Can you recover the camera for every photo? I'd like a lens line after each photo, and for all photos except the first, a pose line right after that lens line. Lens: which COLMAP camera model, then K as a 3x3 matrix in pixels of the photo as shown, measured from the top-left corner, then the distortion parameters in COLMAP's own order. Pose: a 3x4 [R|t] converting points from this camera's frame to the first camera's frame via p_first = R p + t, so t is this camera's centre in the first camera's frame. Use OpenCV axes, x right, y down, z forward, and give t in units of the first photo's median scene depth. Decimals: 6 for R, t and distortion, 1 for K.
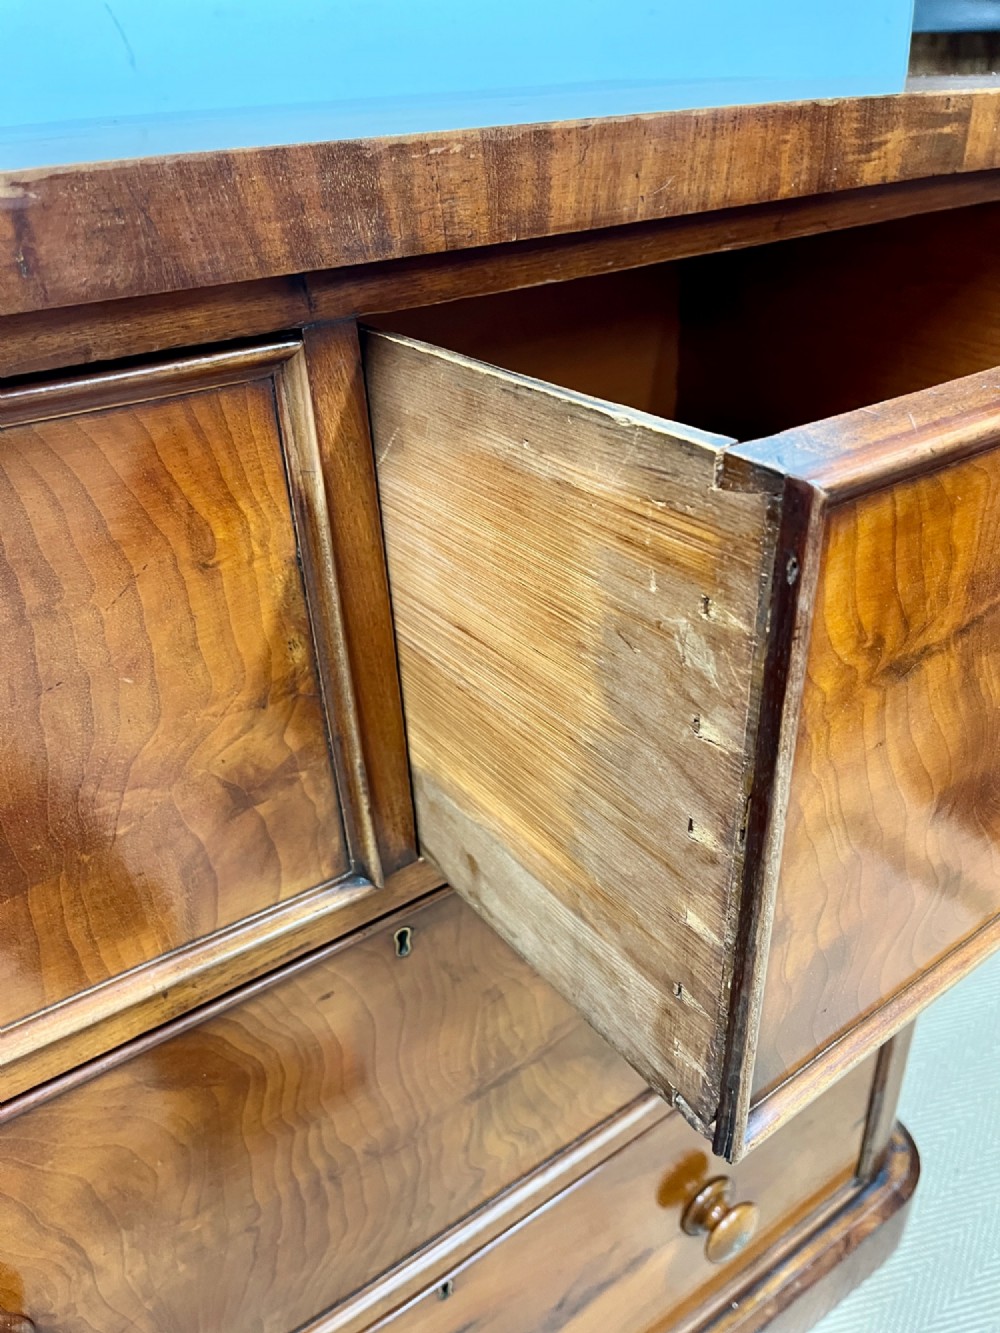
lens RADIAL K [[1035.8, 0, 506.7], [0, 1035.8, 671.5], [0, 0, 1]] dist [0.044414, -0.079163]
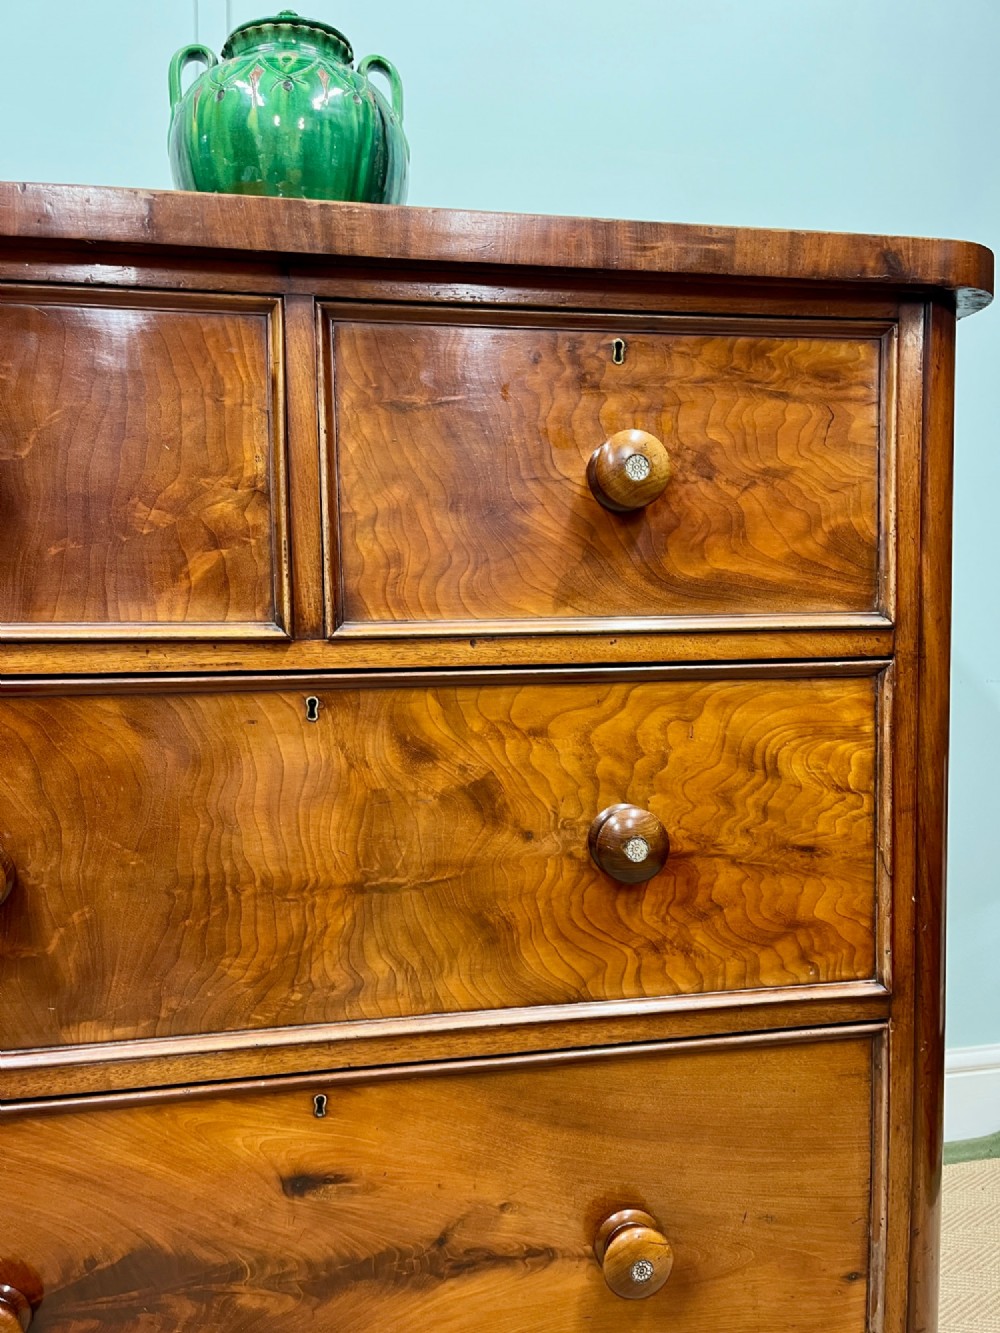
lens RADIAL K [[1025.9, 0, 501.4], [0, 1025.9, 673.9], [0, 0, 1]] dist [0.059106, -0.085018]
pose [[0.909620, 0.060735, -0.410977, 1.001003], [-0.232312, 0.894491, -0.381991, 0.950361], [0.344415, 0.442941, 0.827757, -0.211209]]
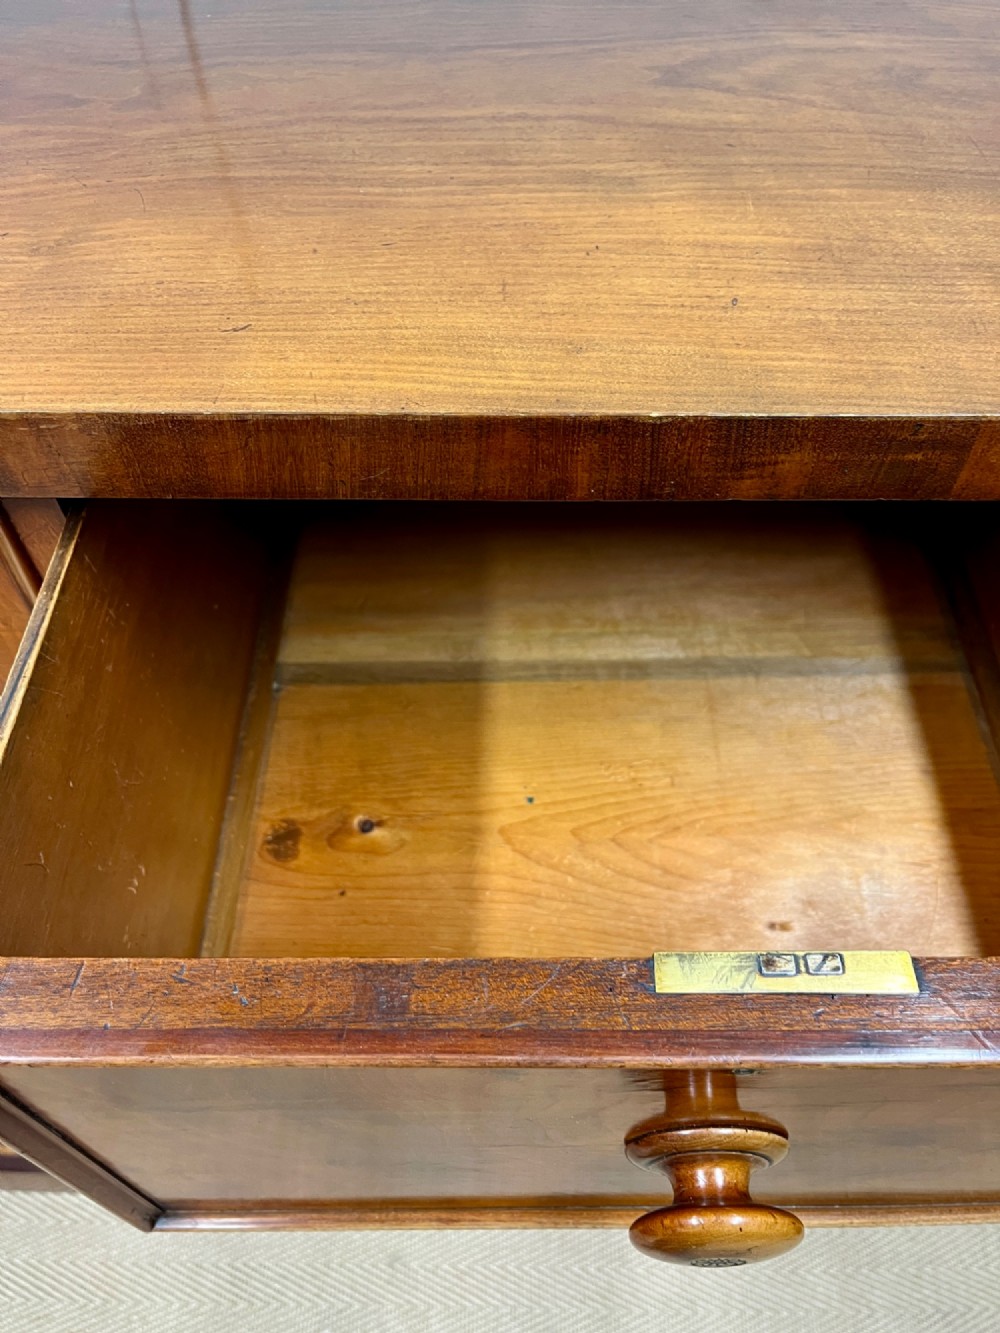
lens RADIAL K [[1035.8, 0, 511.1], [0, 1035.8, 676.4], [0, 0, 1]] dist [0.044414, -0.079163]
pose [[0.810262, 0.483925, -0.330594, 0.609754], [-0.324479, 0.840162, 0.434559, -0.737162], [0.488047, -0.244836, 0.837774, 0.288852]]
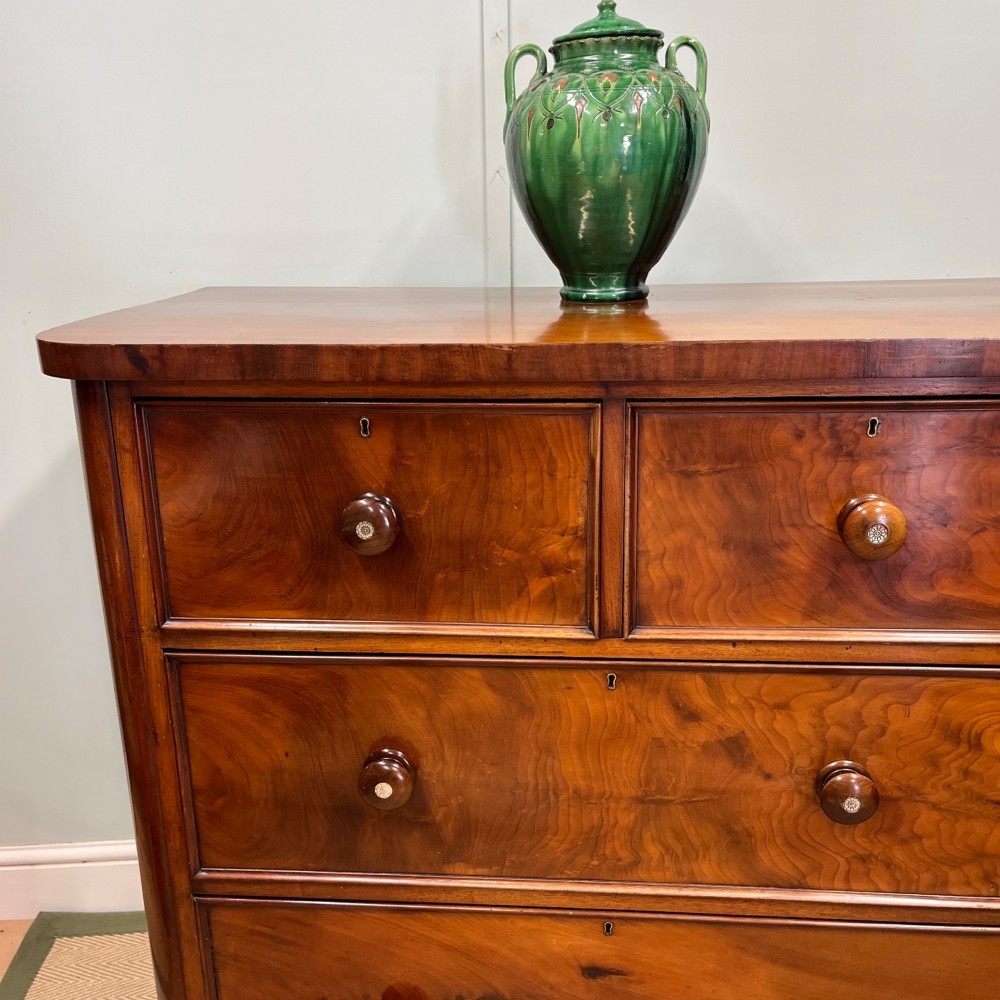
lens RADIAL K [[1030.8, 0, 494.3], [0, 1030.8, 501.3], [0, 0, 1]] dist [0.027426, 0.000000]
pose [[0.768140, 0.213857, -0.603512, 1.175701], [-0.333006, 0.938496, -0.091284, 0.248306], [0.546872, 0.271092, 0.792112, -1.142335]]
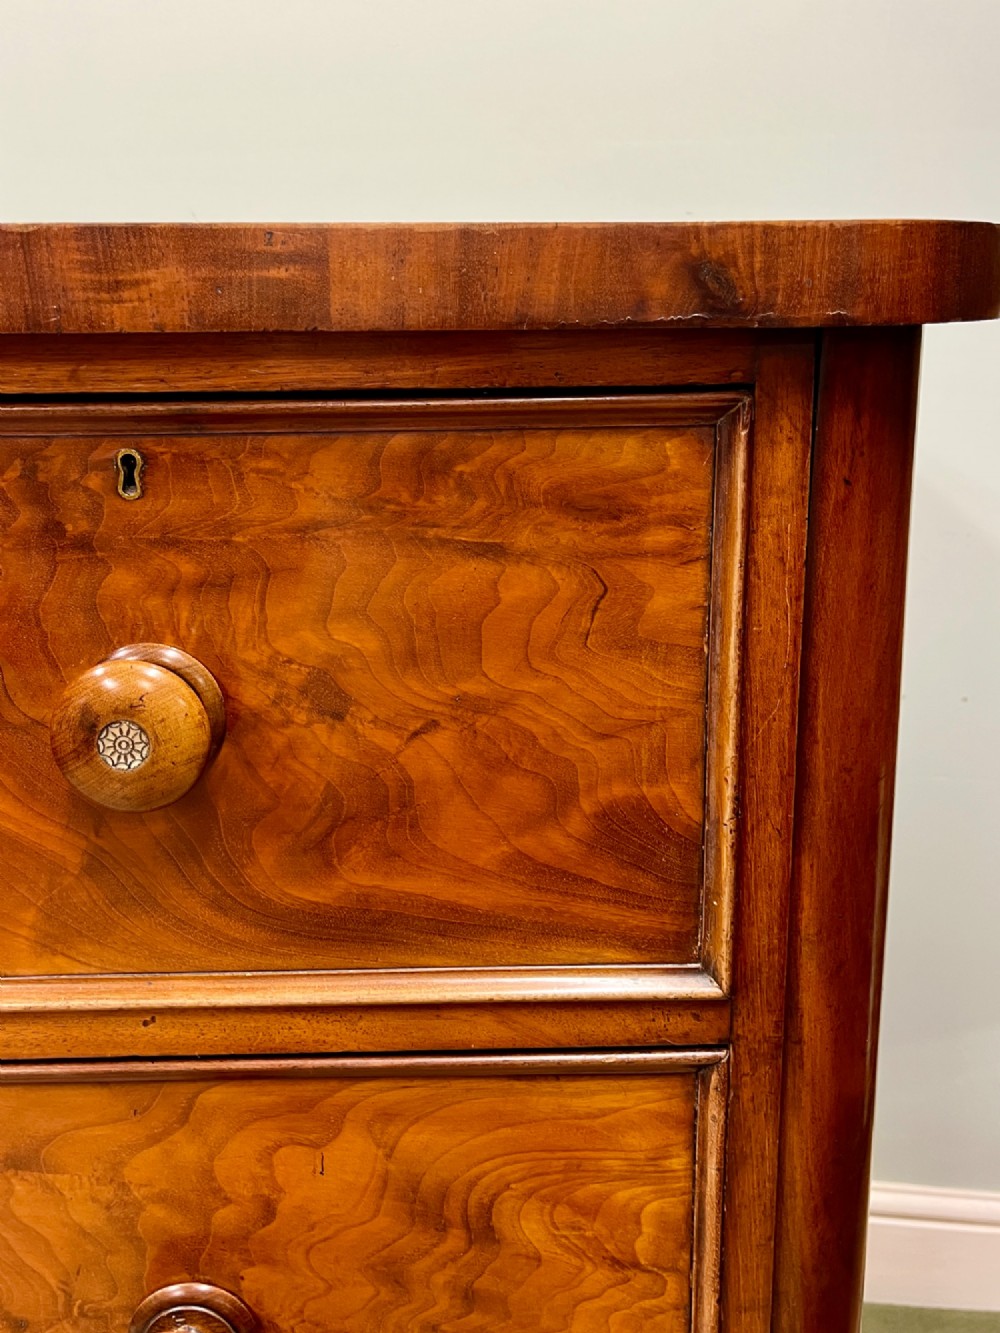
lens RADIAL K [[1148.3, 0, 493.5], [0, 1148.3, 587.4], [0, 0, 1]] dist [0.019318, -0.004644]
pose [[0.824985, 0.157433, -0.542784, 1.238293], [-0.307995, 0.930506, -0.198235, -0.236218], [0.473856, 0.330716, 0.816142, 0.572242]]
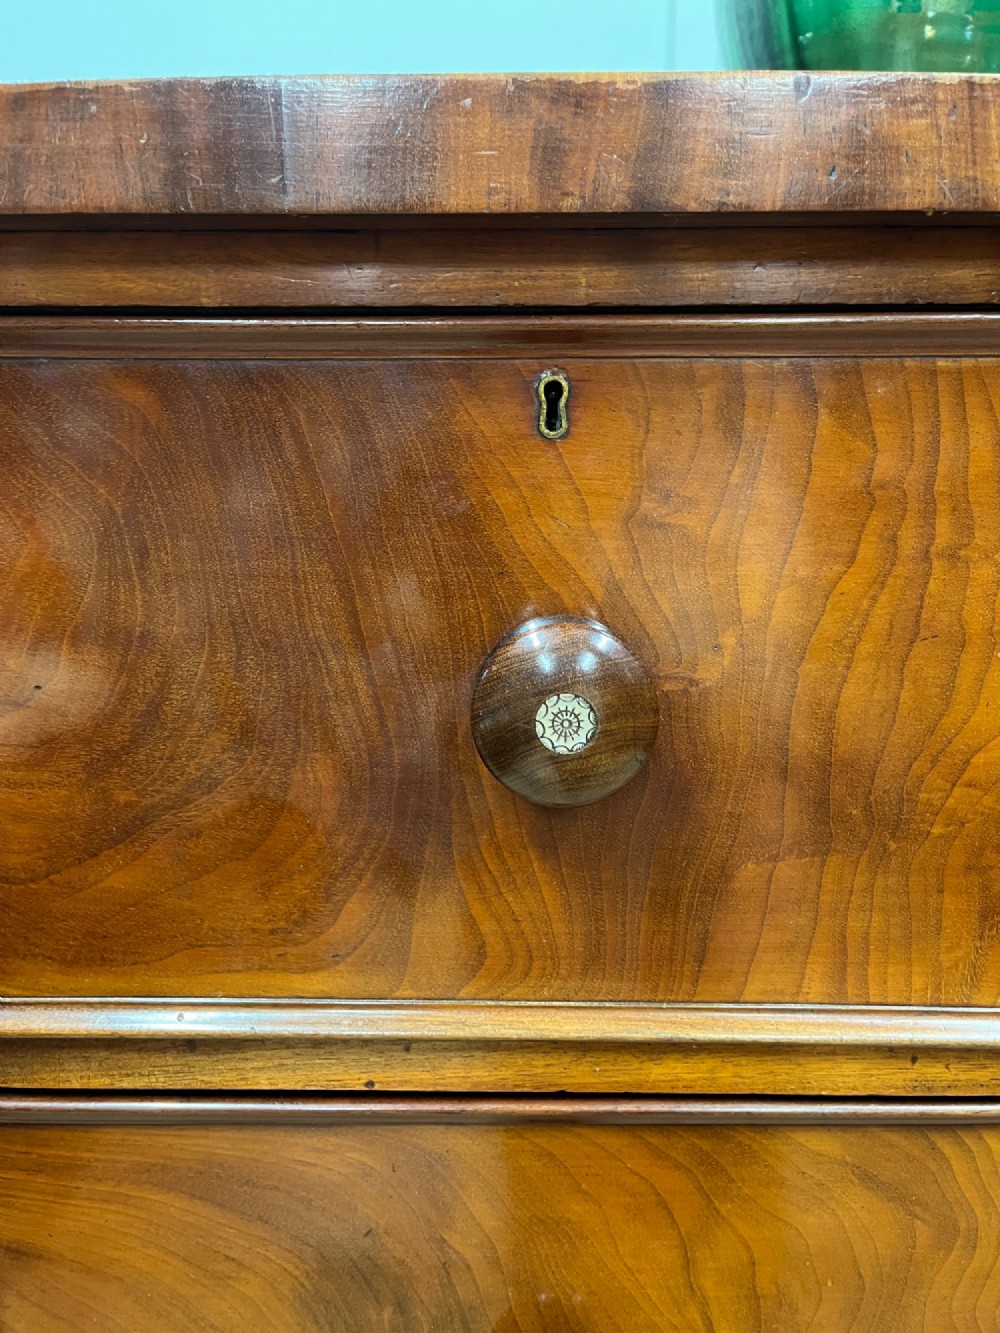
lens RADIAL K [[1035.8, 0, 484.3], [0, 1035.8, 683.8], [0, 0, 1]] dist [0.044414, -0.079163]
pose [[0.807475, 0.160624, -0.567613, -0.196439], [-0.319619, 0.927866, -0.192114, 0.334645], [0.495811, 0.336547, 0.800567, 0.043709]]
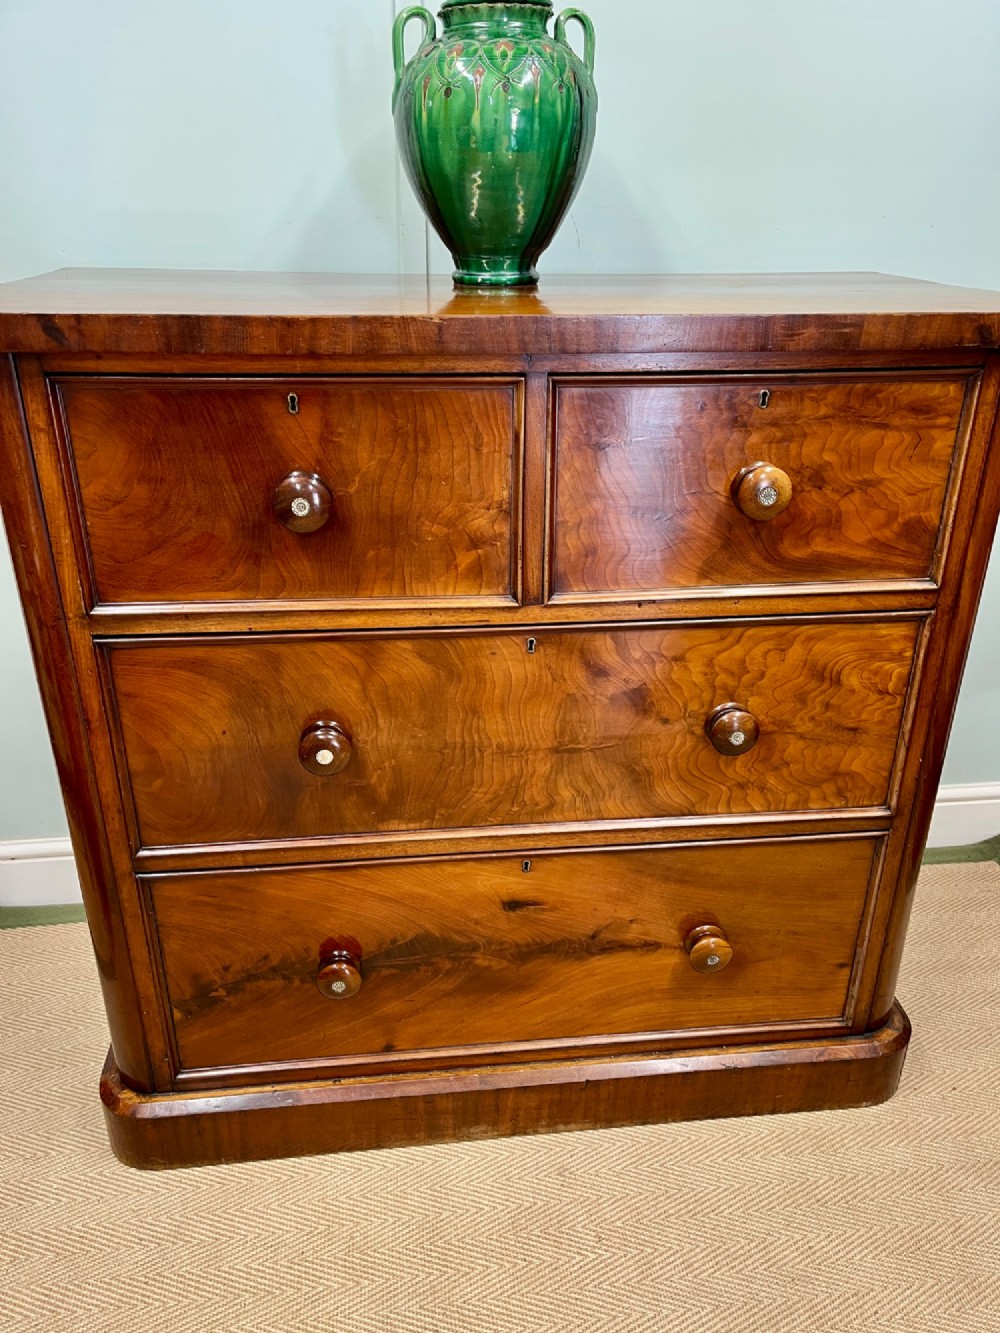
lens RADIAL K [[1025.9, 0, 509.4], [0, 1025.9, 684.6], [0, 0, 1]] dist [0.059106, -0.085018]
pose [[0.876886, 0.253895, -0.408176, 1.057462], [-0.281736, 0.959455, -0.008452, 0.496241], [0.389480, 0.122410, 0.912864, -1.410015]]
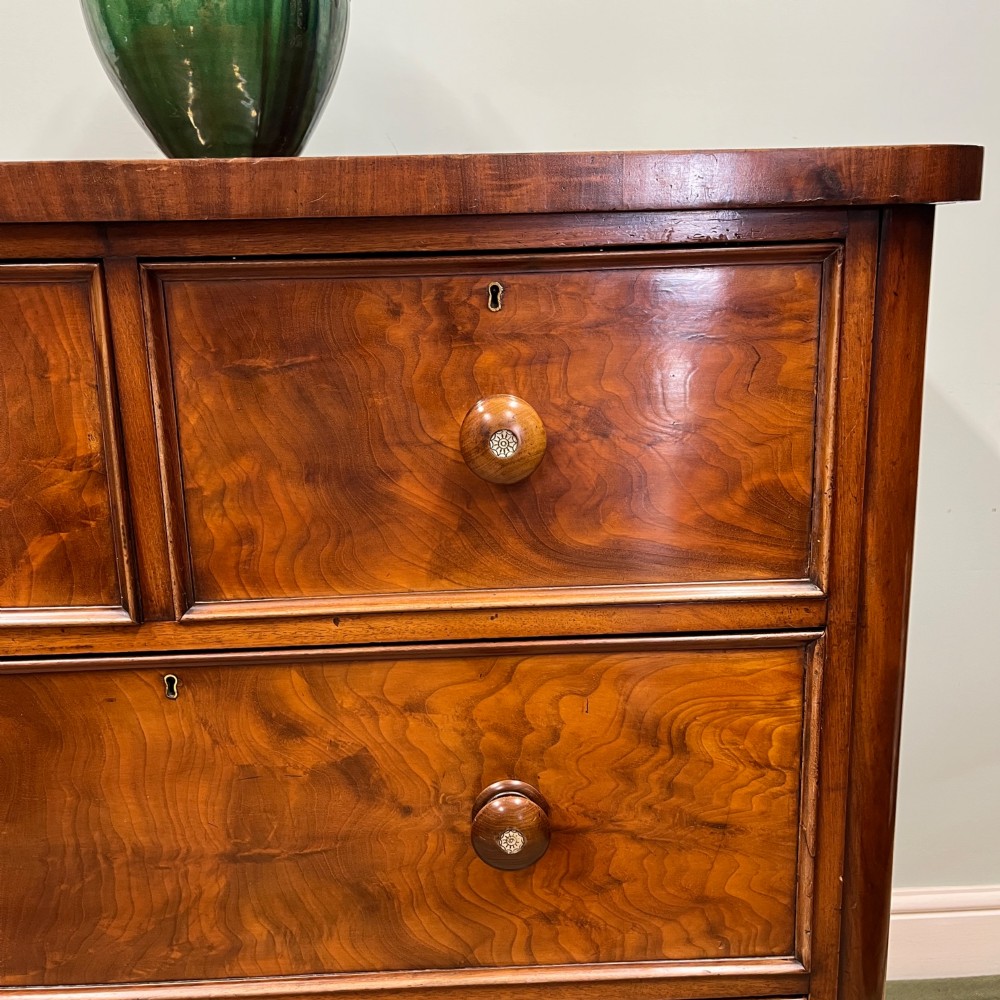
lens RADIAL K [[1030.8, 0, 509.9], [0, 1030.8, 507.9], [0, 0, 1]] dist [0.027426, 0.000000]
pose [[0.837744, 0.150731, -0.524848, 1.336221], [-0.286343, 0.939664, -0.187188, 0.213292], [0.464966, 0.307102, 0.830359, -0.068367]]
